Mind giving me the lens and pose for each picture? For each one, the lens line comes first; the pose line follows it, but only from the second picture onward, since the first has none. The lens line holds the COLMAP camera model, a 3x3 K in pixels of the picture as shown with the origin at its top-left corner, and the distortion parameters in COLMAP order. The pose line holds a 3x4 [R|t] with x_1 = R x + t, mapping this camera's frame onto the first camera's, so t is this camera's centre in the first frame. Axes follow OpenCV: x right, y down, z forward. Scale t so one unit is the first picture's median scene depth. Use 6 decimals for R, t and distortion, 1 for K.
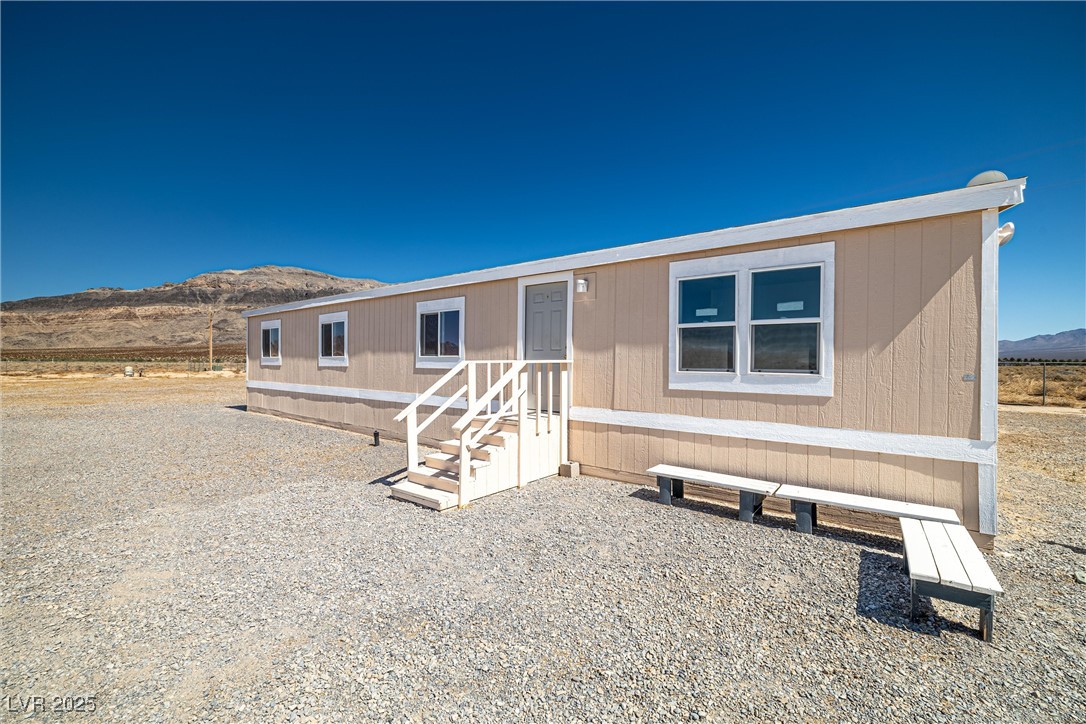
lens RADIAL K [[456.1, 0, 545.2], [0, 456.1, 365.5], [0, 0, 1]] dist [-0.002822, -0.000485]
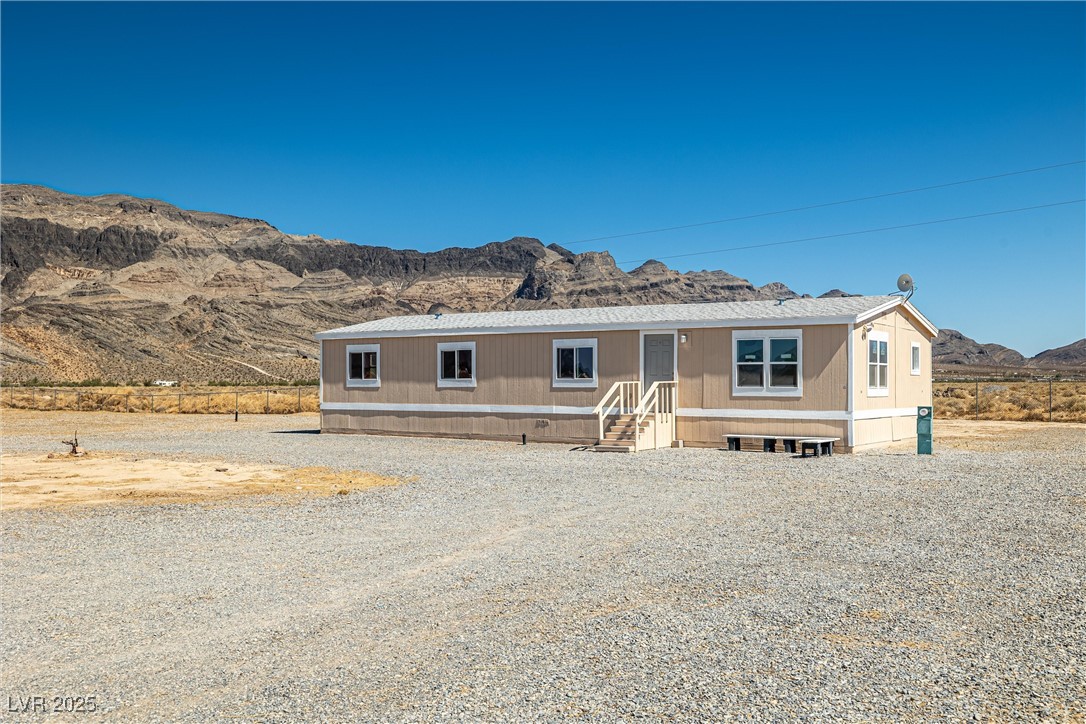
lens RADIAL K [[1078.0, 0, 543.0], [0, 1078.0, 362.0], [0, 0, 1]] dist [-0.003256, 0.011663]
pose [[0.996696, -0.005726, 0.081024, -0.800605], [0.007763, 0.999661, -0.024855, 0.013469], [-0.080855, 0.025401, 0.996402, -3.108348]]
